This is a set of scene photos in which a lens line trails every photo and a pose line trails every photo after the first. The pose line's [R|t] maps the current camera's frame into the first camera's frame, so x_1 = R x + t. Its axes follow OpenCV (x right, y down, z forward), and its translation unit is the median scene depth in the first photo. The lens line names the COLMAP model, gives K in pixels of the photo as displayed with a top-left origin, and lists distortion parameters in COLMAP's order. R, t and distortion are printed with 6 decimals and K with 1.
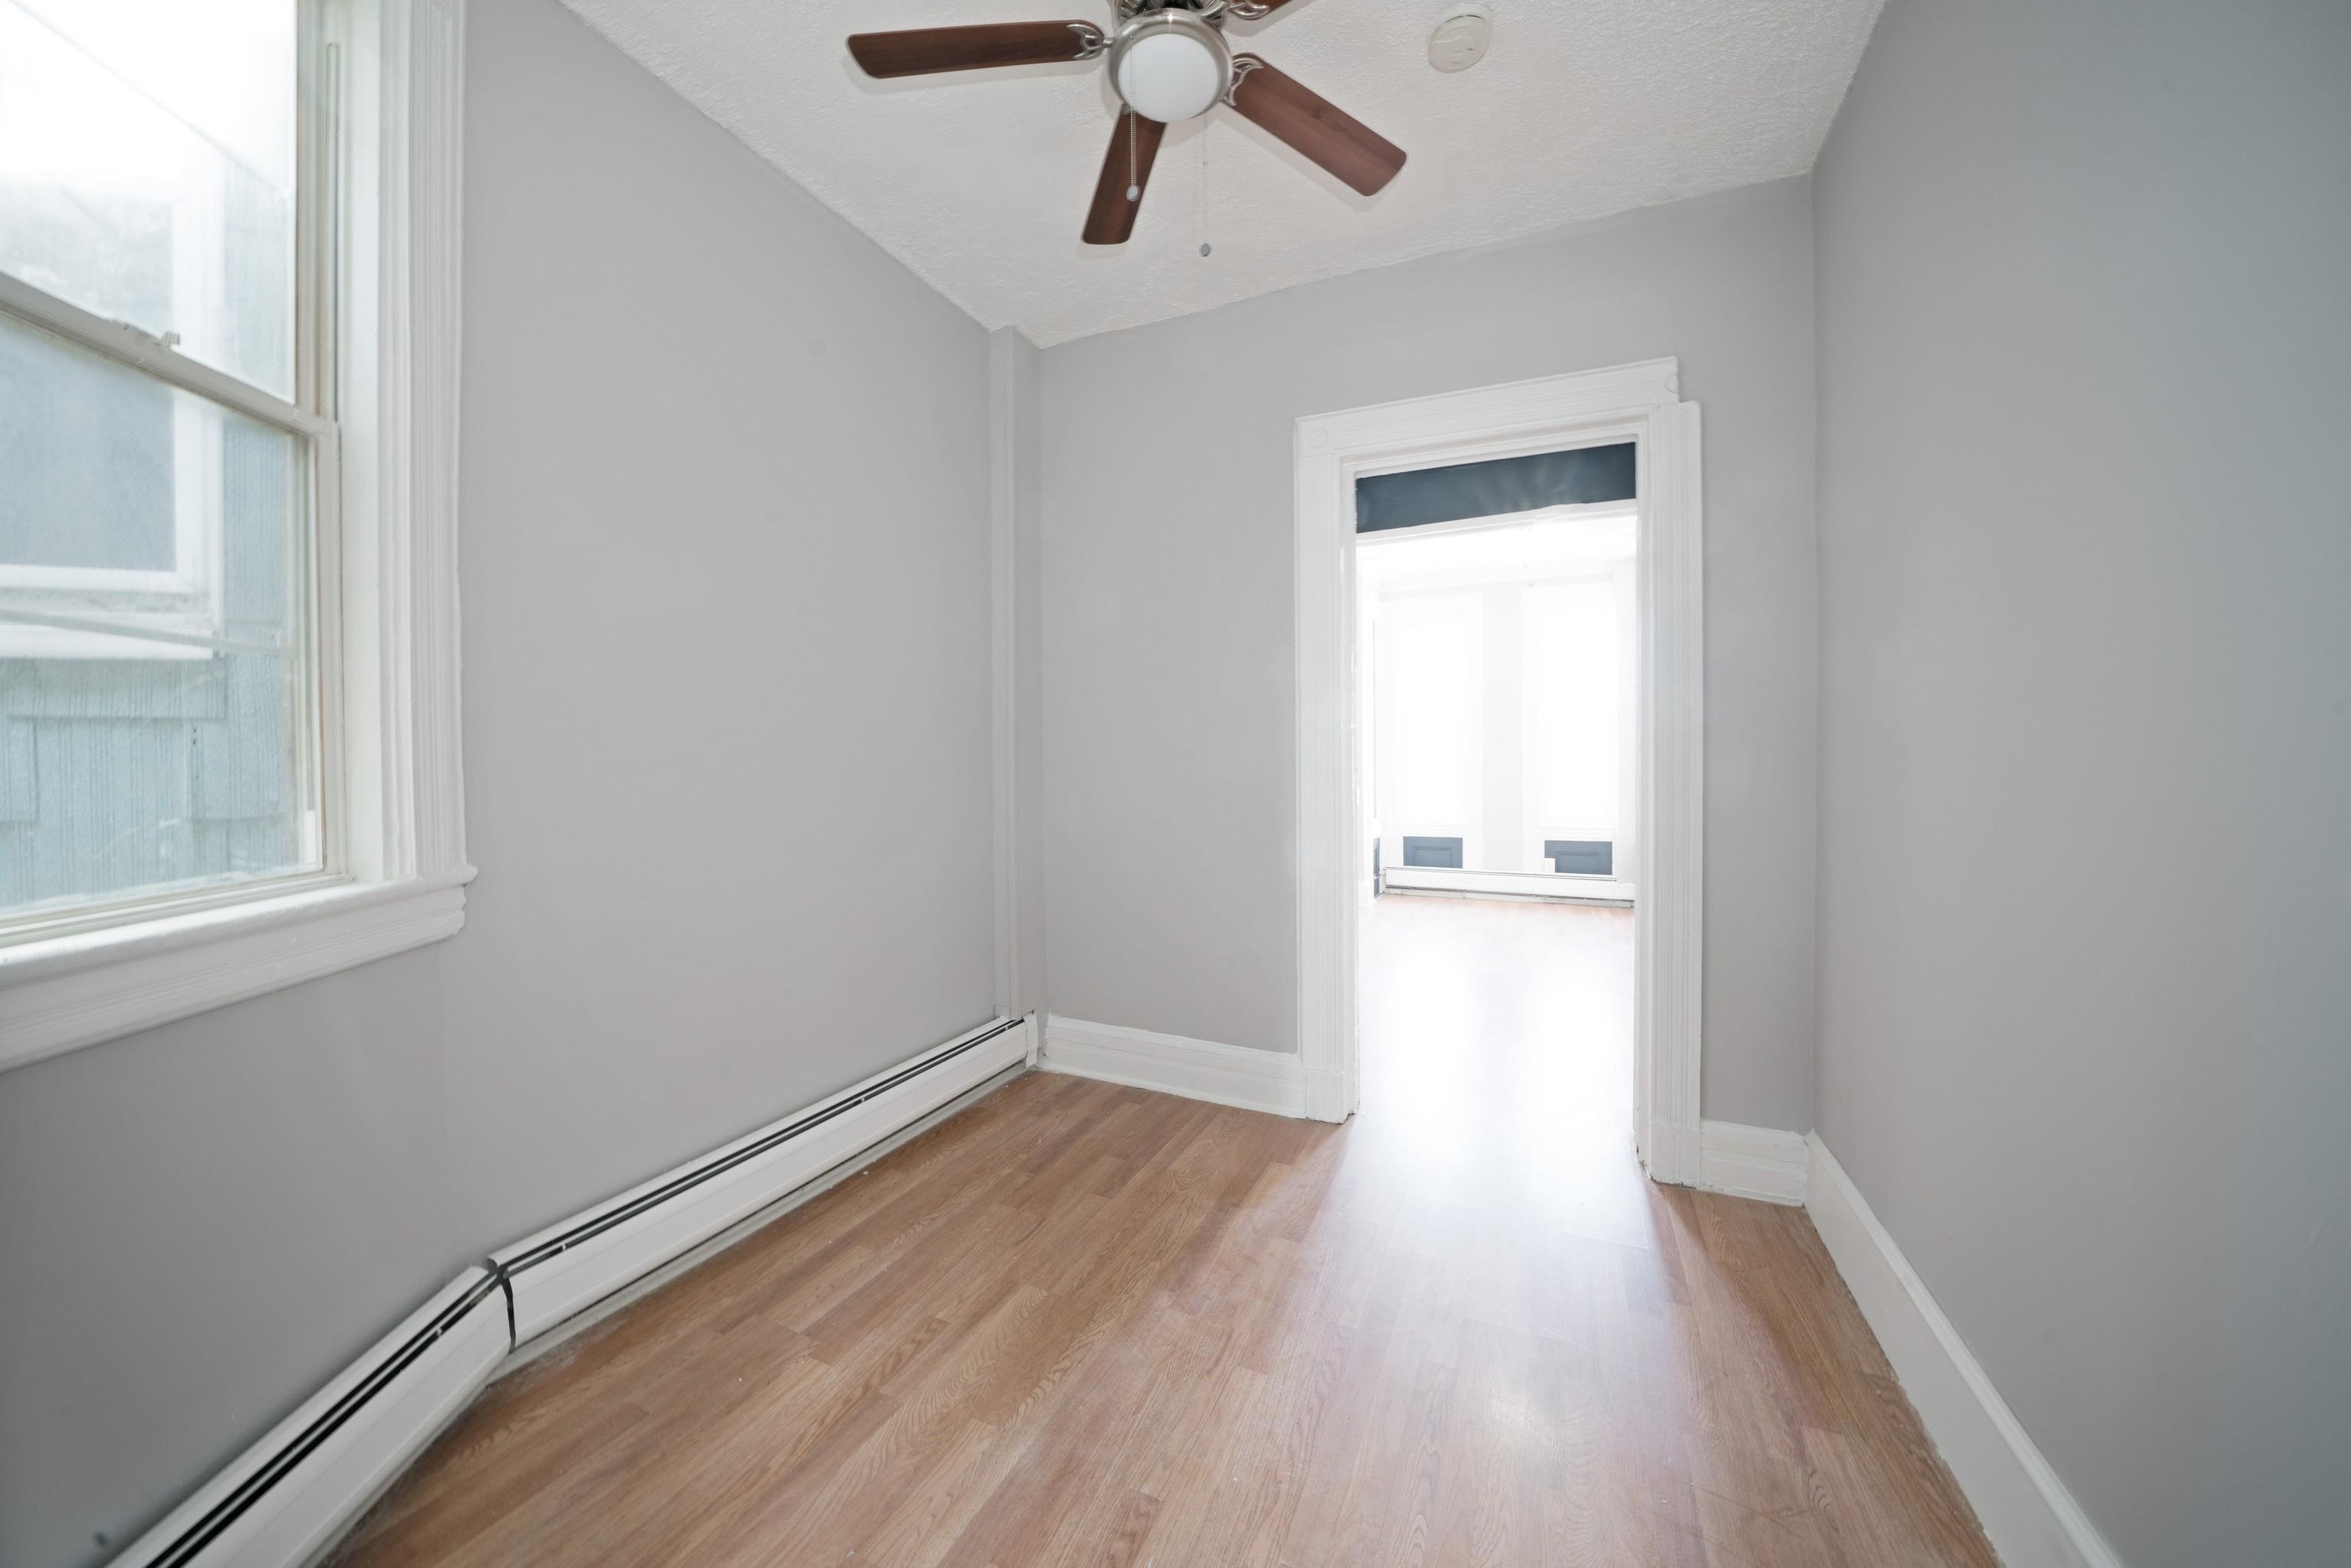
lens RADIAL K [[824.5, 0, 1184.4], [0, 824.5, 775.5], [0, 0, 1]] dist [-0.019941, 0.000217]
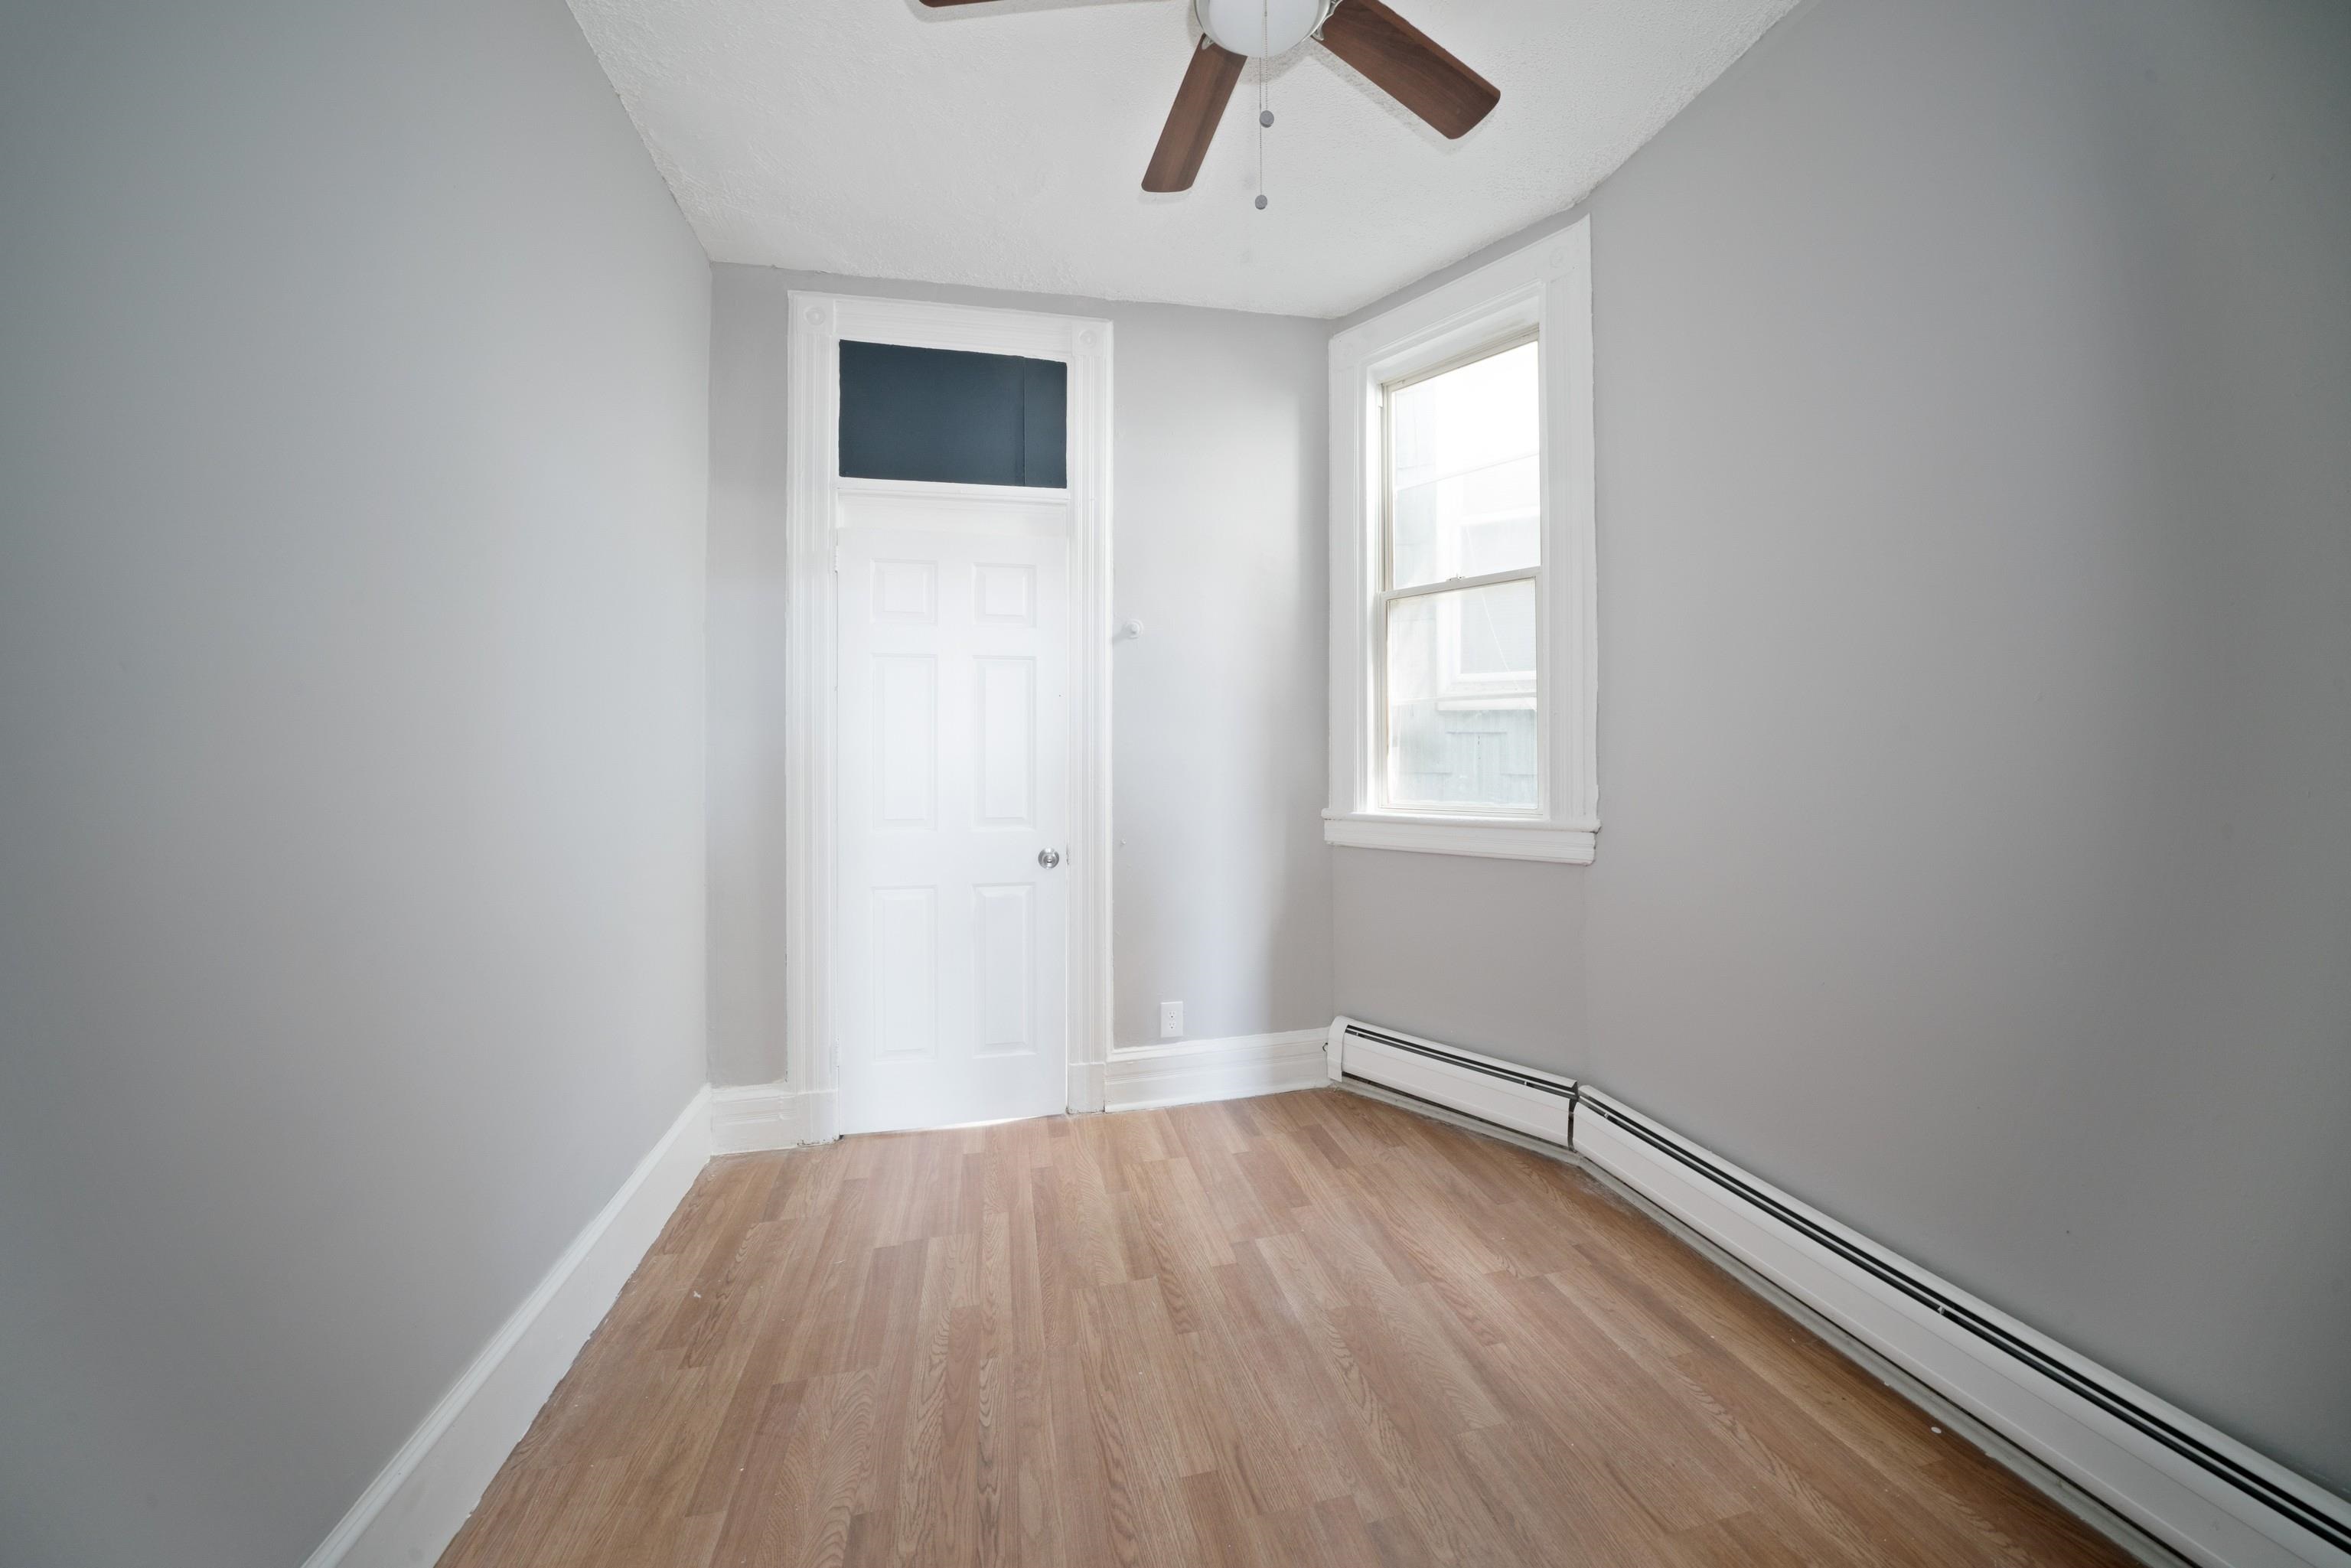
lens RADIAL K [[829.0, 0, 1159.6], [0, 829.0, 755.7], [0, 0, 1]] dist [-0.014307, 0.000041]
pose [[-0.815167, 0.015100, -0.579029, 0.458310], [0.003711, 0.999776, 0.020848, -0.028545], [0.579214, 0.014846, -0.815041, 1.267239]]
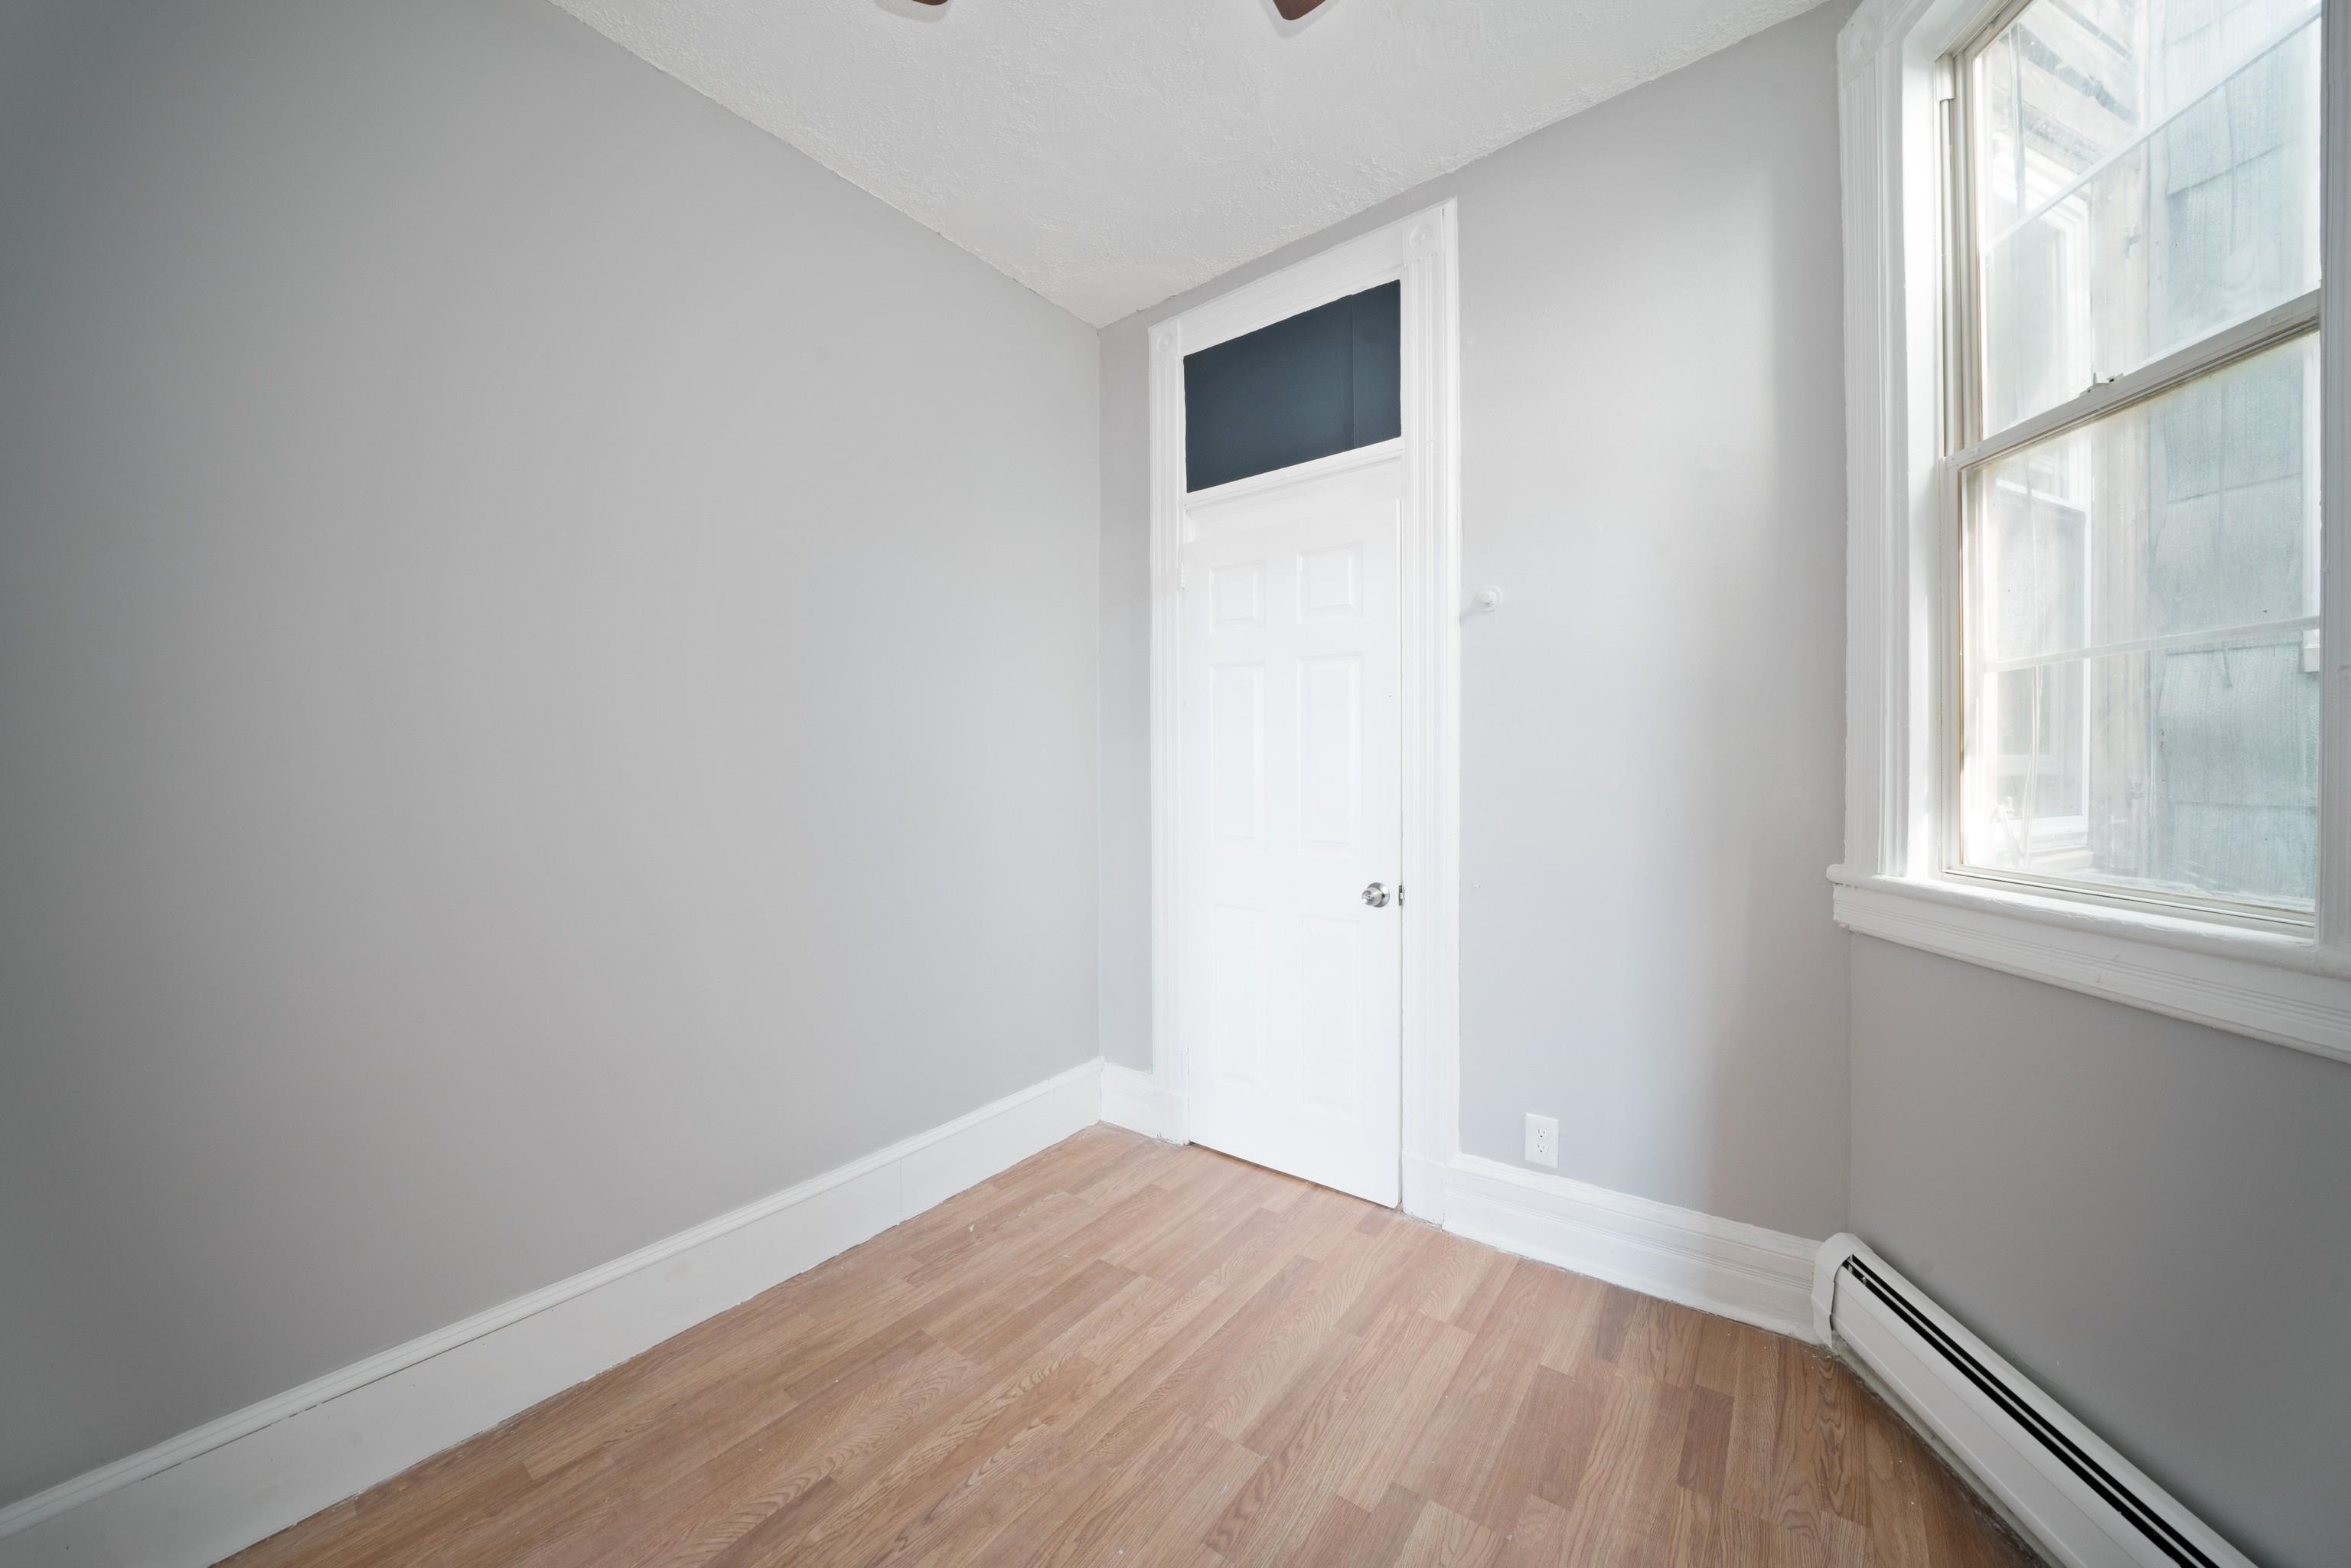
lens RADIAL K [[824.5, 0, 1184.4], [0, 824.5, 775.5], [0, 0, 1]] dist [-0.019941, 0.000217]
pose [[-0.971317, 0.013849, 0.237383, -0.154829], [0.020781, 0.999427, 0.026724, -0.028776], [-0.236877, 0.030891, -0.971048, 1.196385]]
